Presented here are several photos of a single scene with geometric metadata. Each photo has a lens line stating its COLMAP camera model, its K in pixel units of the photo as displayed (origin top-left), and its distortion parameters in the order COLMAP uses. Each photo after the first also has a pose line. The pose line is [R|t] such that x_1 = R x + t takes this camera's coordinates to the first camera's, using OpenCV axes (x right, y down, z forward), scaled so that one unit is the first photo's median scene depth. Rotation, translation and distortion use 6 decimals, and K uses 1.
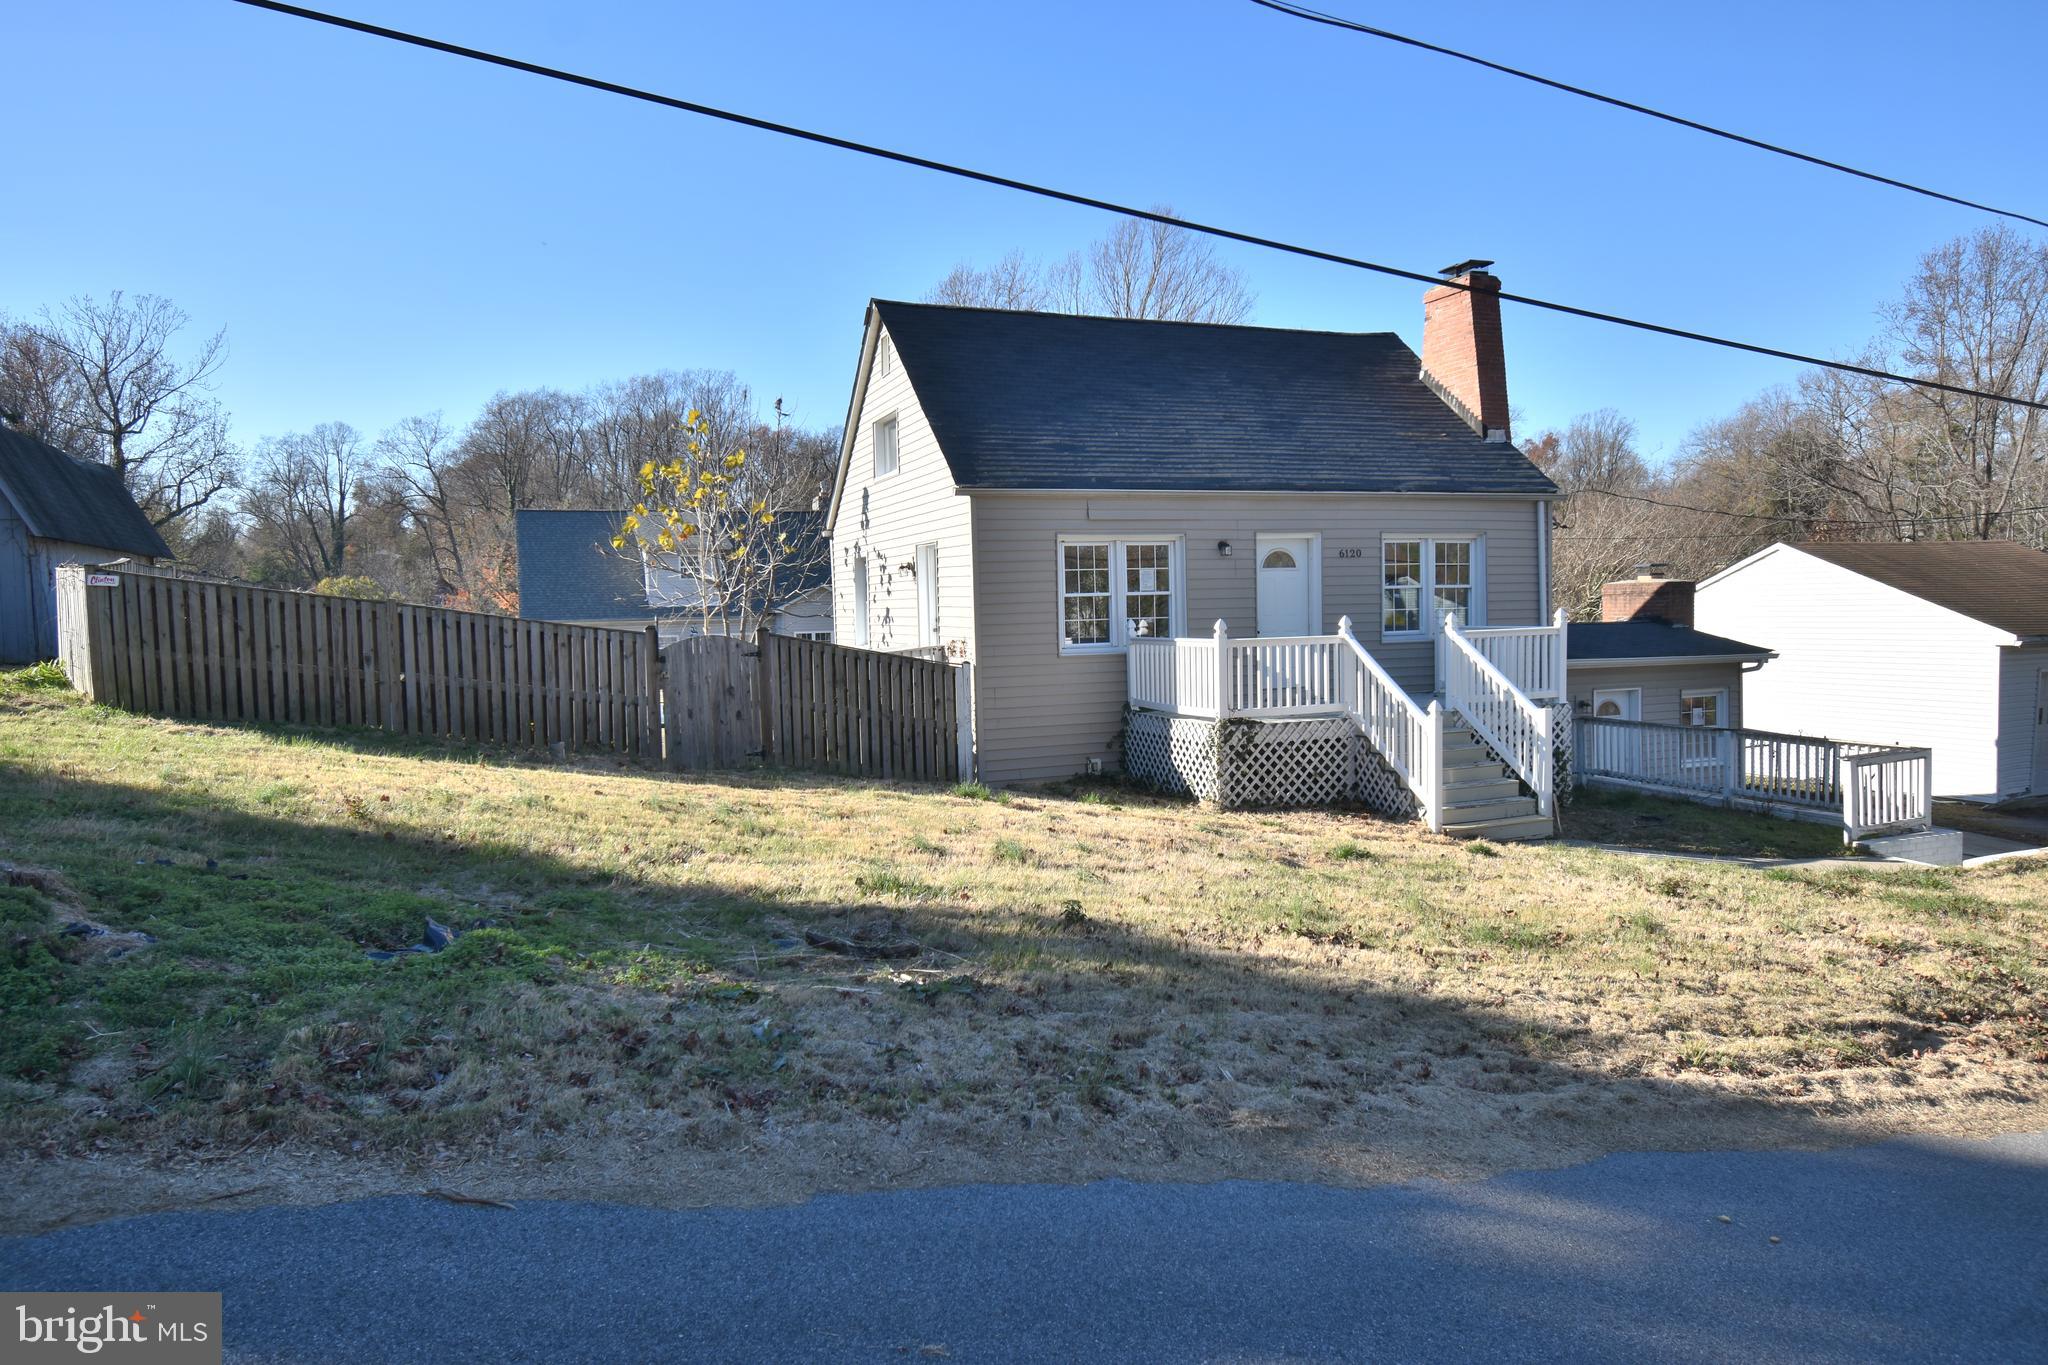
lens RADIAL K [[1241.5, 0, 1026.6], [0, 1241.5, 686.7], [0, 0, 1]] dist [0.001070, -0.000010]
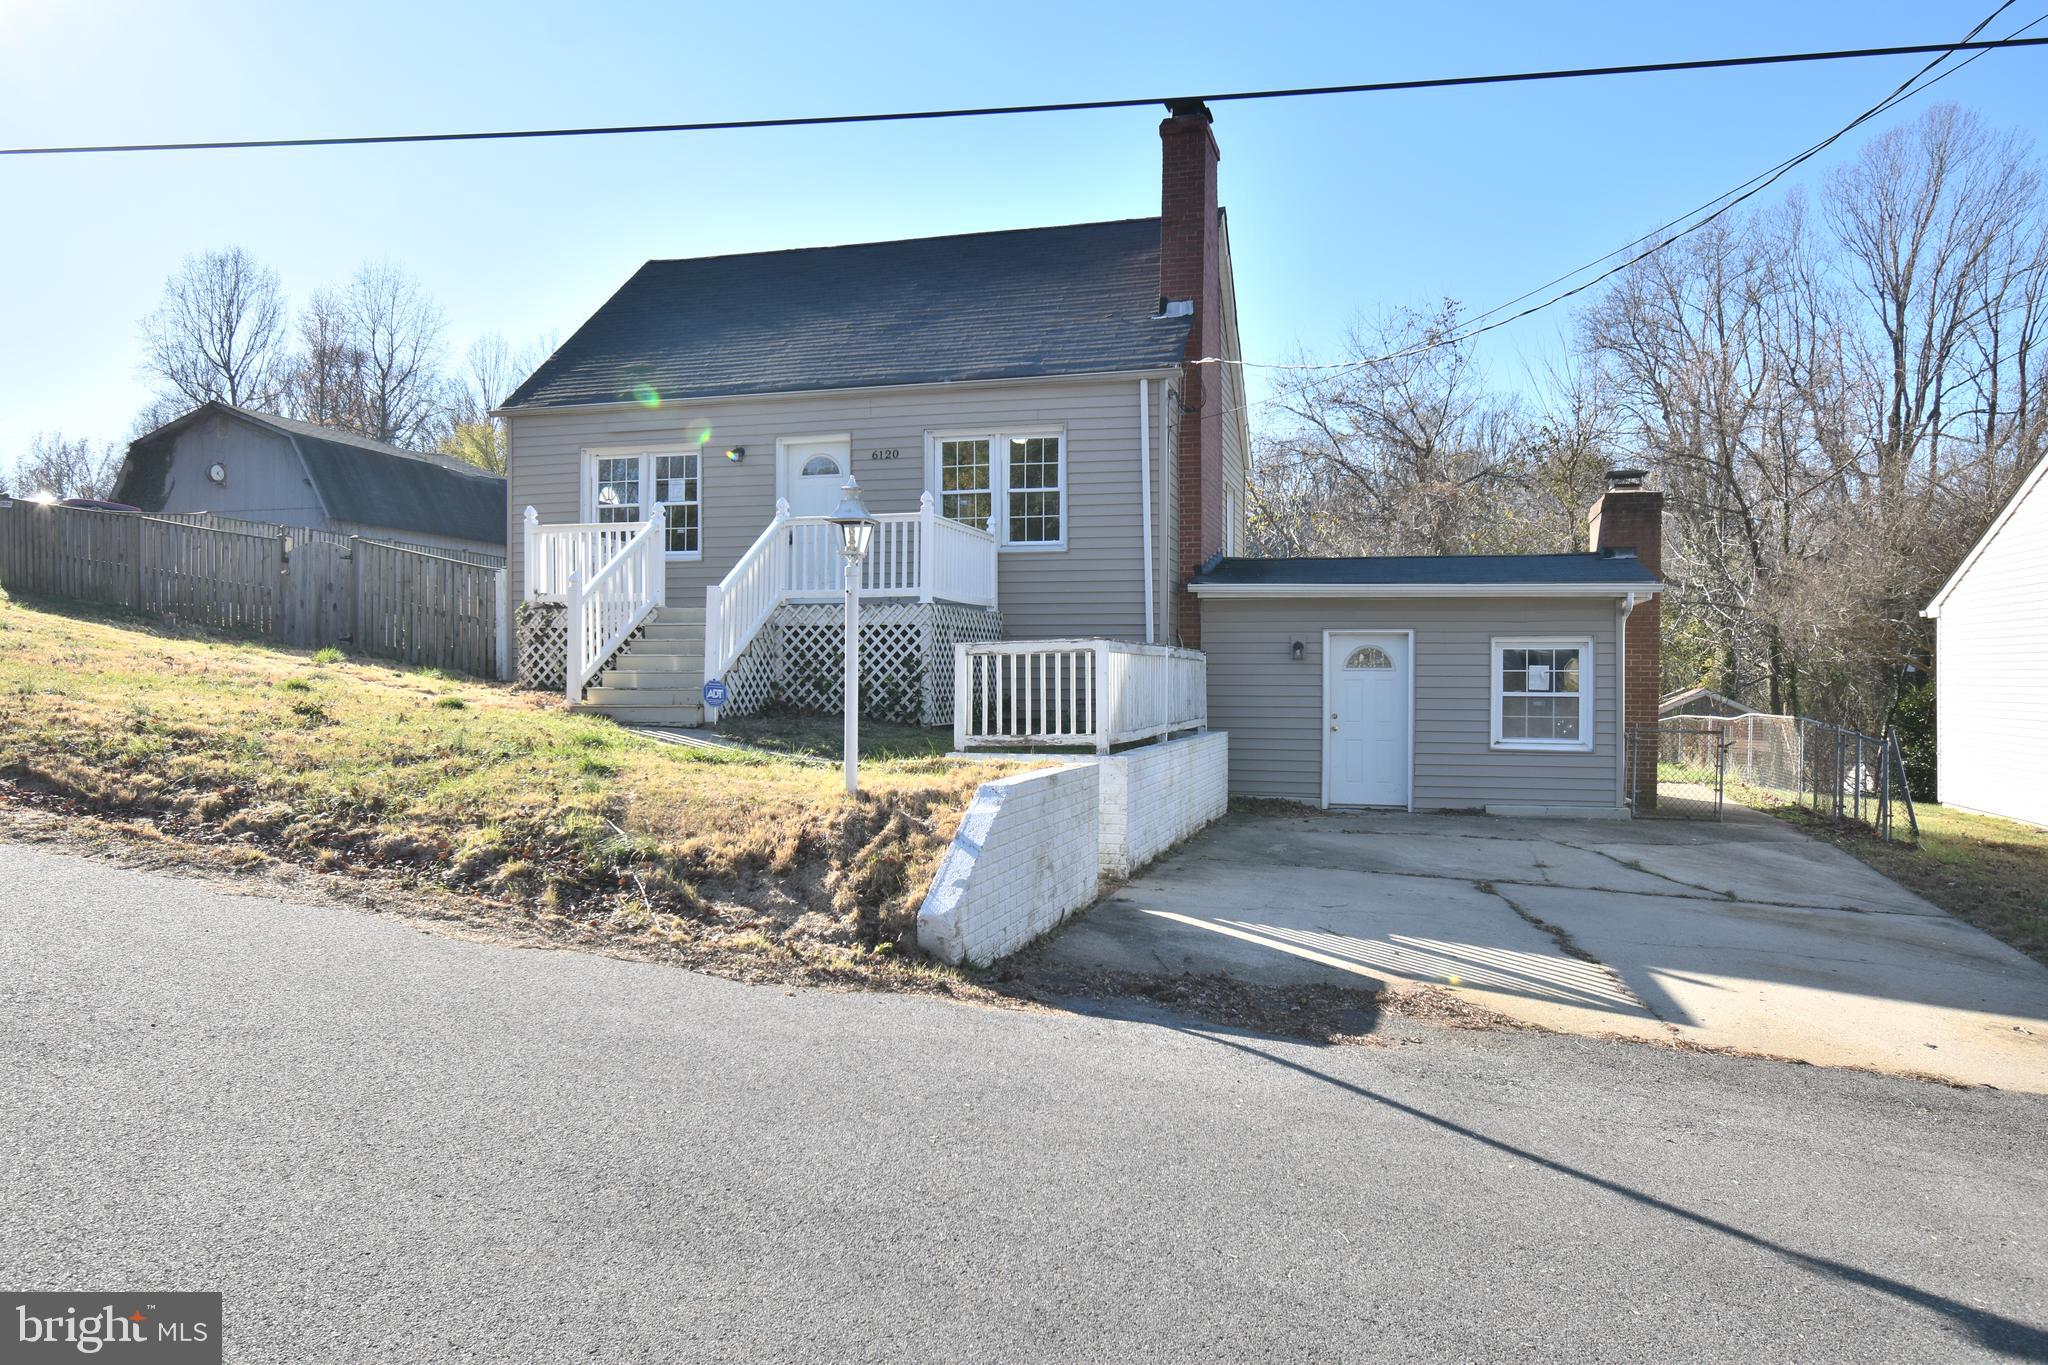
lens RADIAL K [[1402.7, 0, 1025.3], [0, 1402.7, 675.6], [0, 0, 1]] dist [-0.002595, -0.000041]
pose [[0.797001, 0.025602, -0.603435, 1.017819], [-0.057844, 0.997744, -0.034067, 0.087257], [0.601202, 0.062057, 0.796684, 0.269279]]
